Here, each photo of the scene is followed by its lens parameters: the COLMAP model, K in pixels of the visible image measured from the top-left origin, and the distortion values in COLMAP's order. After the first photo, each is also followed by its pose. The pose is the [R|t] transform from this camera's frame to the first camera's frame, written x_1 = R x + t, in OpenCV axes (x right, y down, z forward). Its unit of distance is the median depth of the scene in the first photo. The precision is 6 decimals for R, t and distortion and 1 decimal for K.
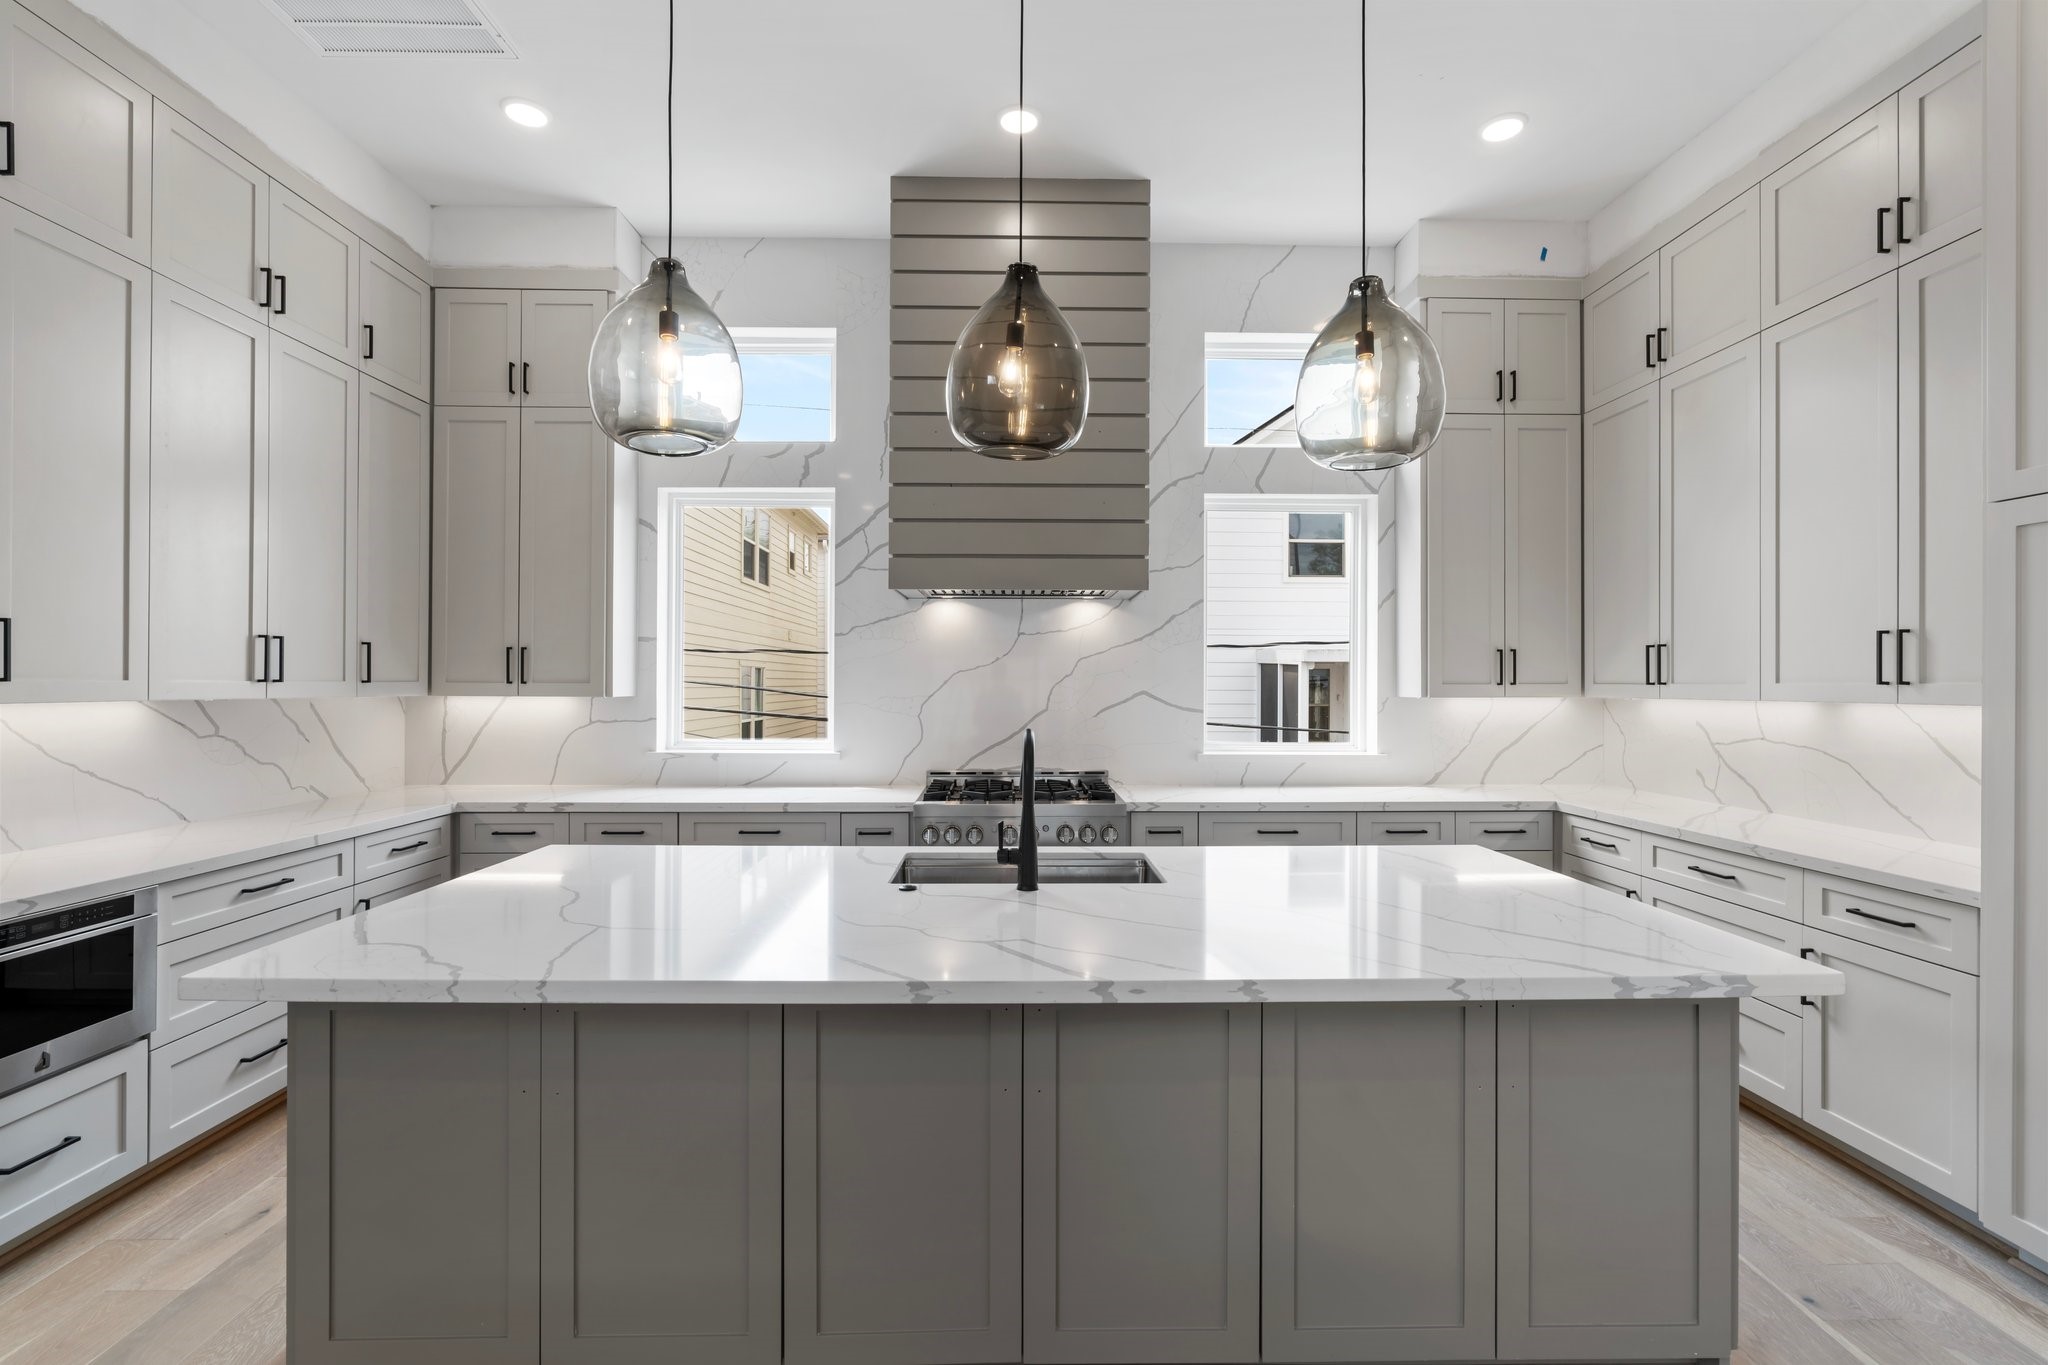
lens RADIAL K [[951.6, 0, 1024.0], [0, 951.6, 682.5], [0, 0, 1]] dist [-0.007519, 0.000180]
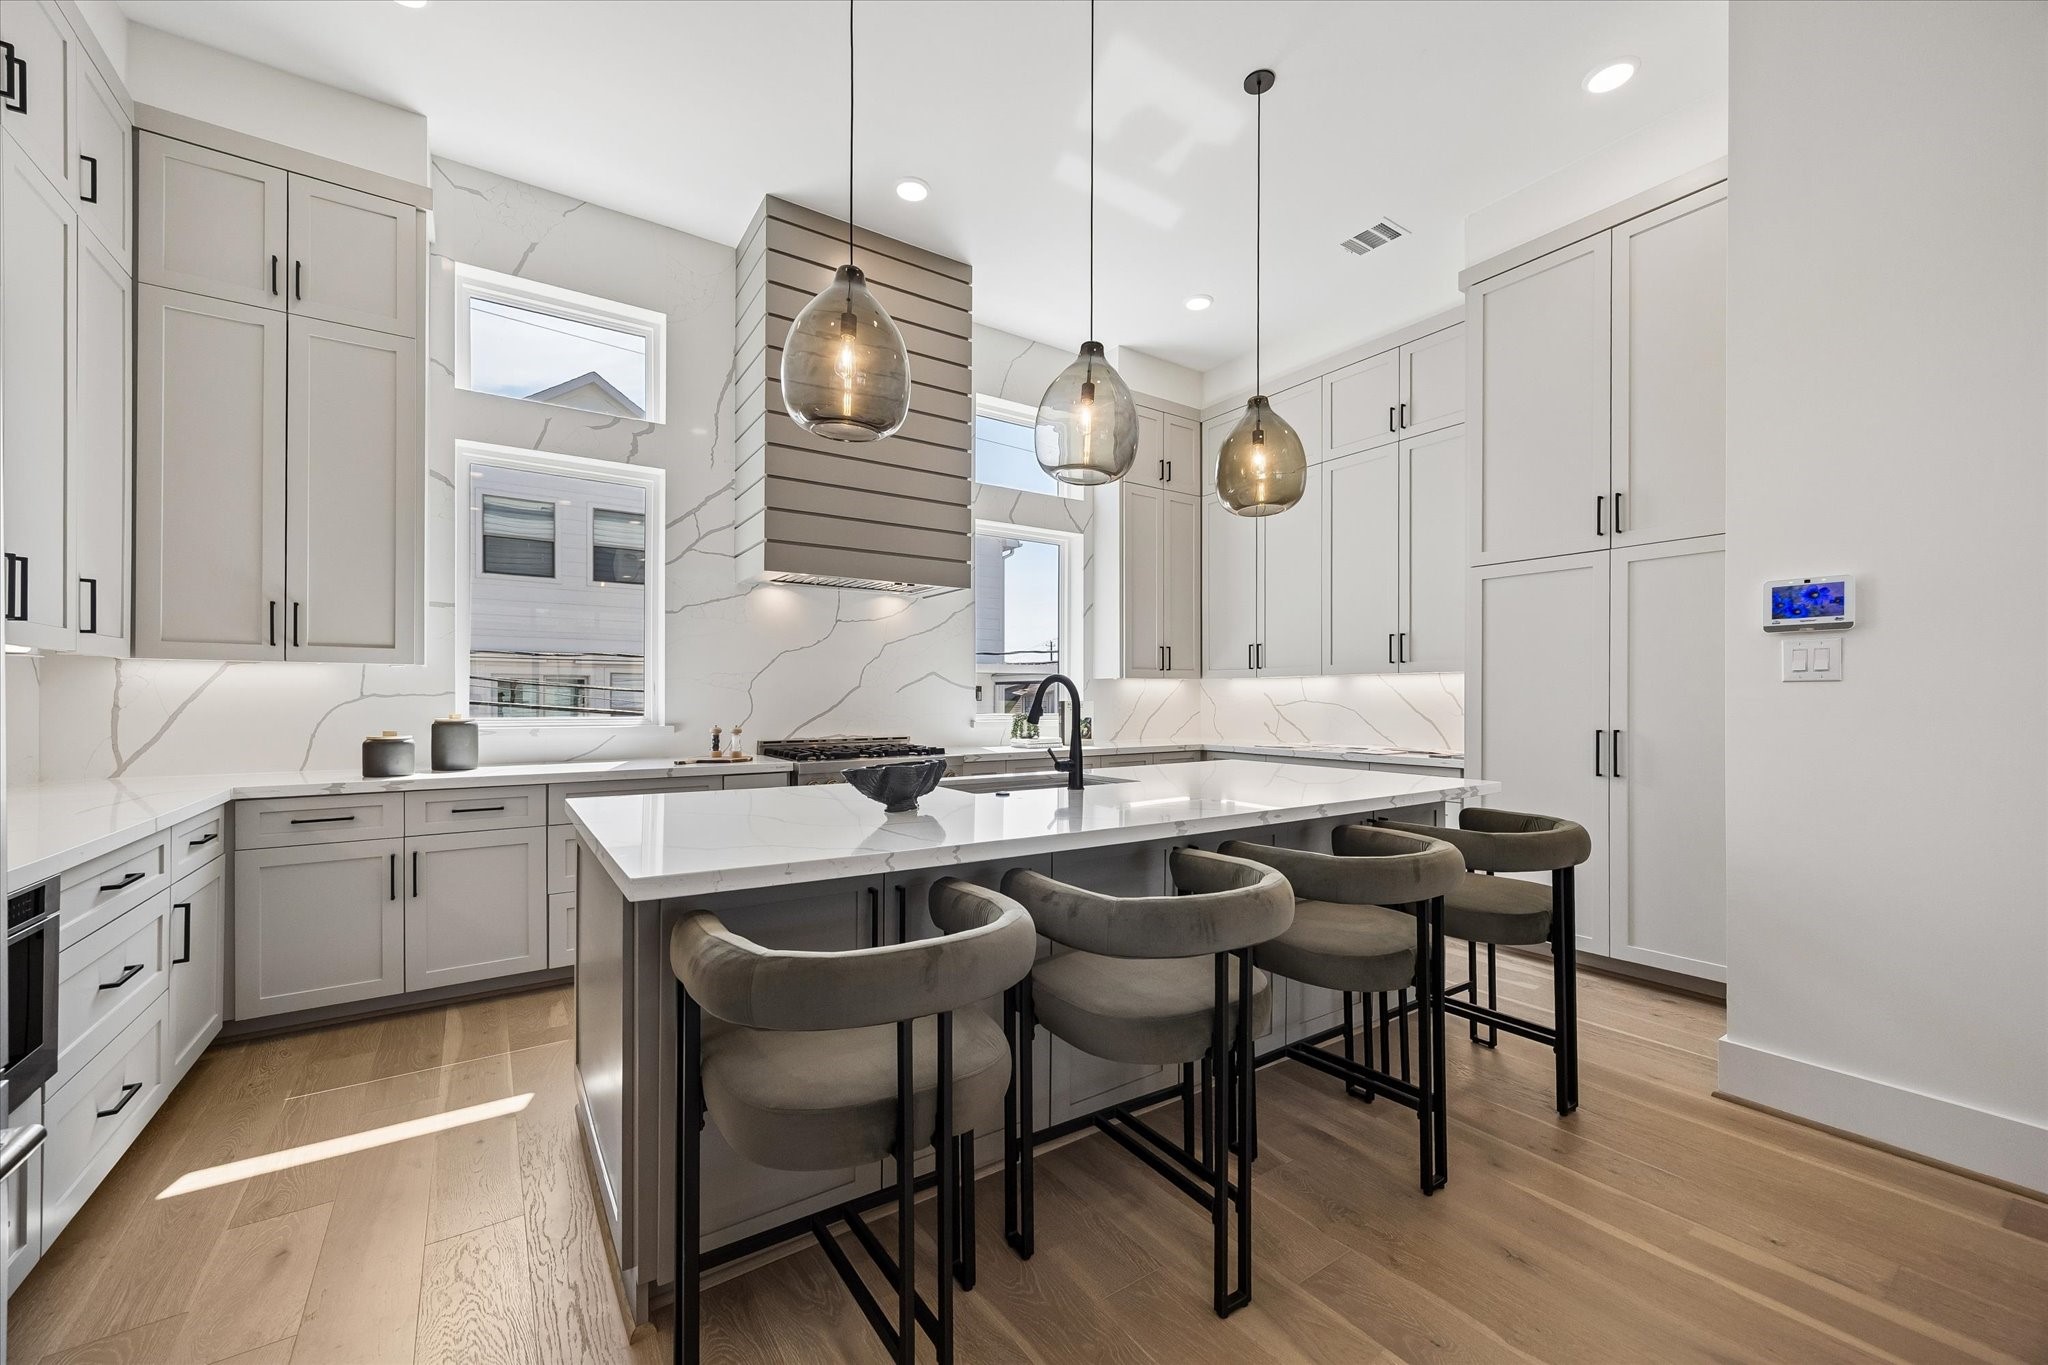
lens RADIAL K [[817.7, 0, 1074.8], [0, 817.7, 696.1], [0, 0, 1]] dist [0.001542, -0.000087]
pose [[0.824279, -0.002130, 0.566180, -0.382579], [0.002362, 0.999997, 0.000323, 0.047736], [-0.566179, 0.001071, 0.824281, 0.019640]]
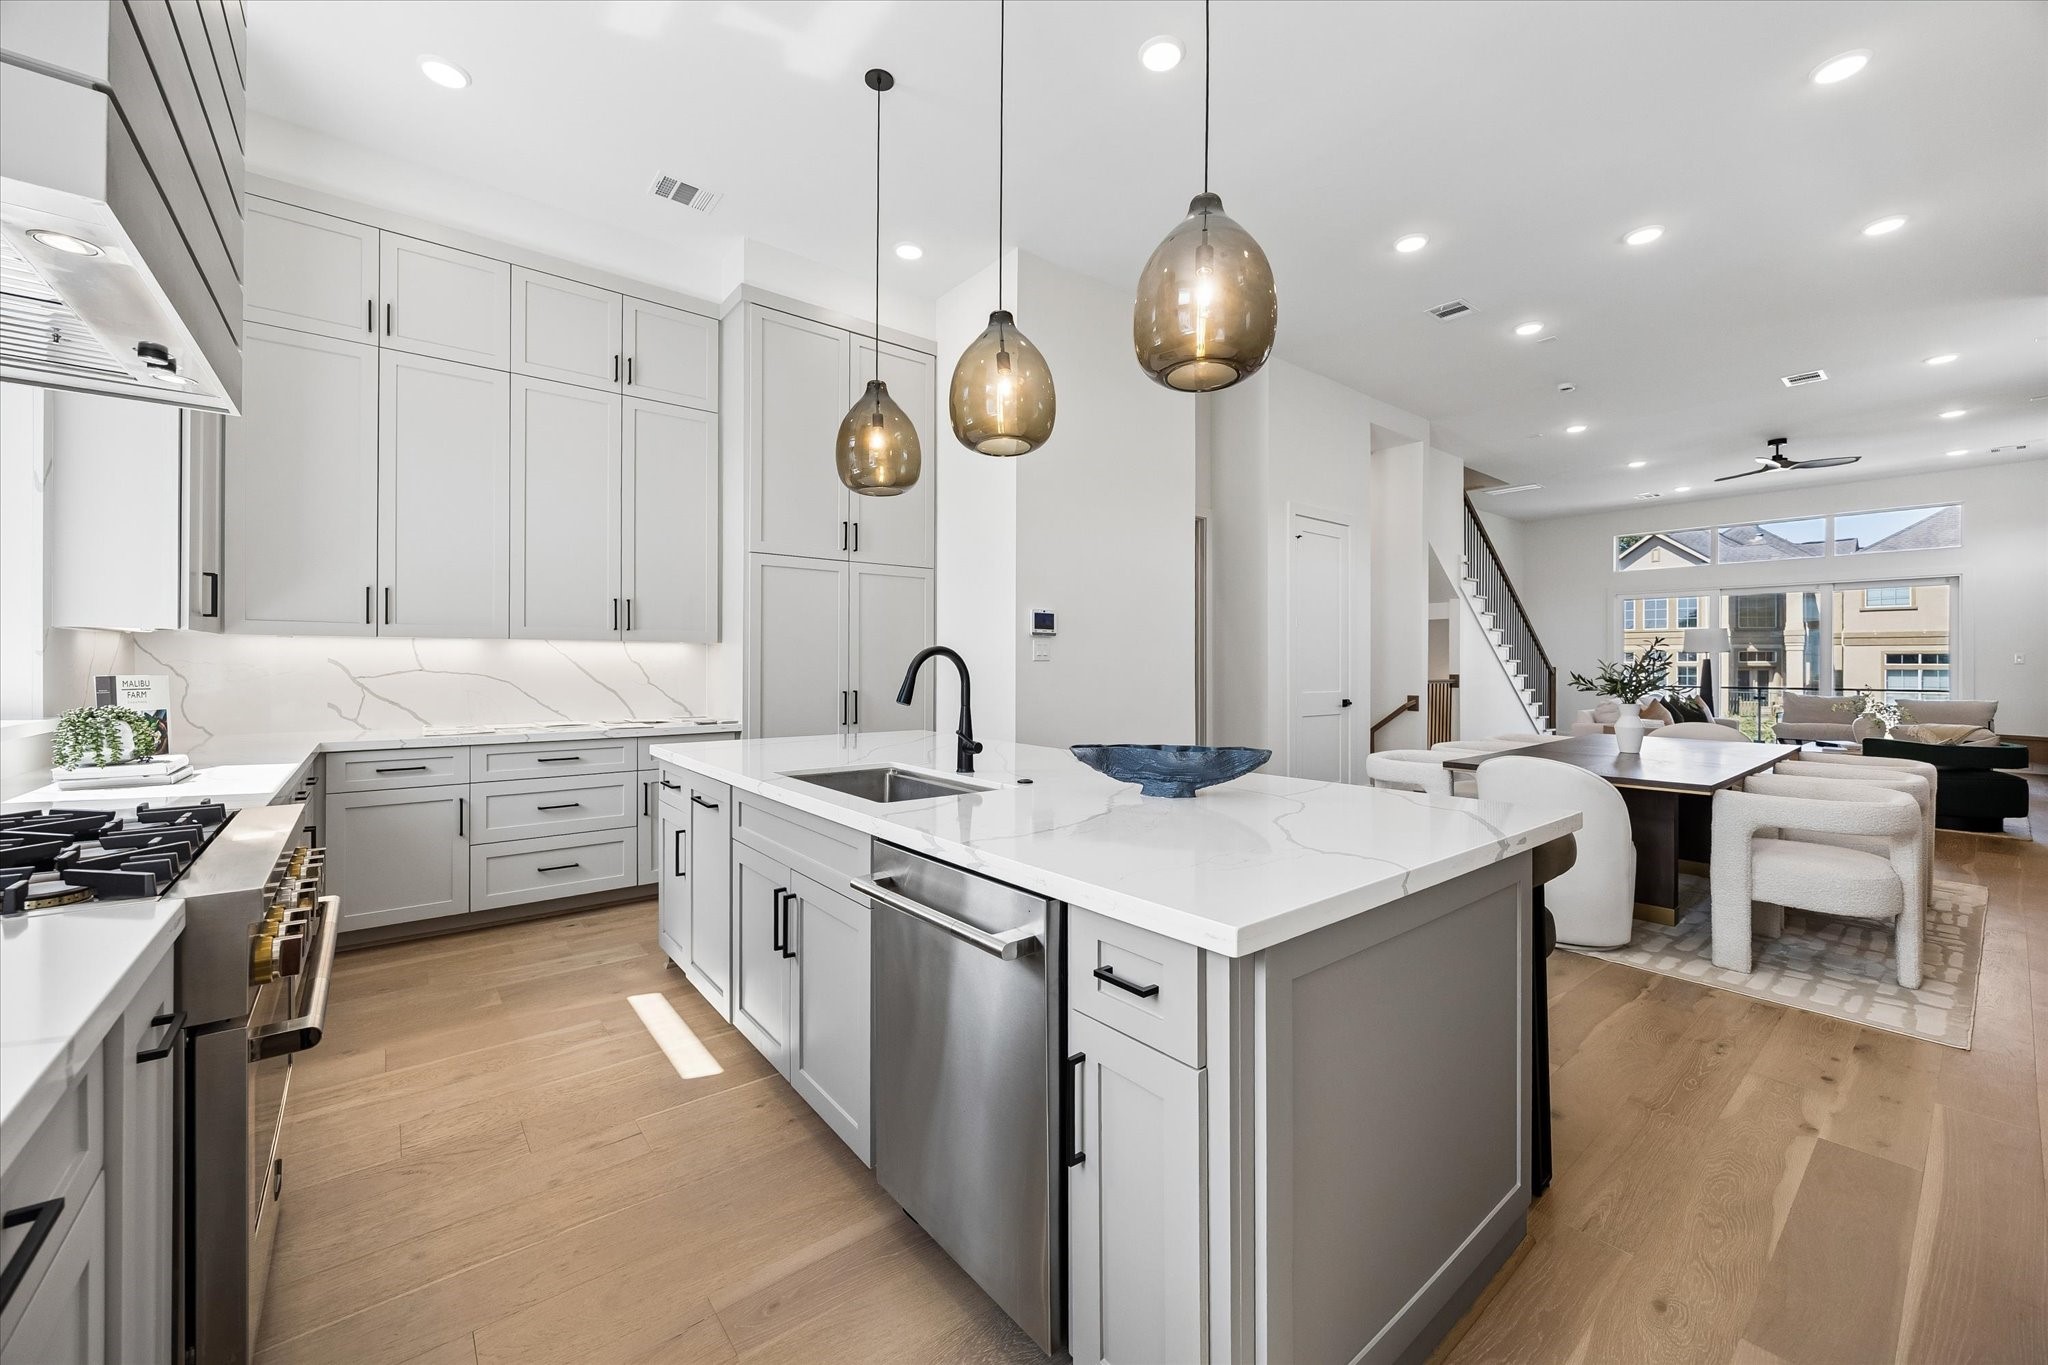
lens RADIAL K [[799.4, 0, 1024.0], [0, 799.4, 682.5], [0, 0, 1]] dist [-0.000660, -0.000071]
pose [[-0.606689, -0.018178, 0.794732, -0.530410], [-0.005980, 0.999815, 0.018304, 0.048683], [-0.794917, 0.006352, -0.606685, 0.959344]]
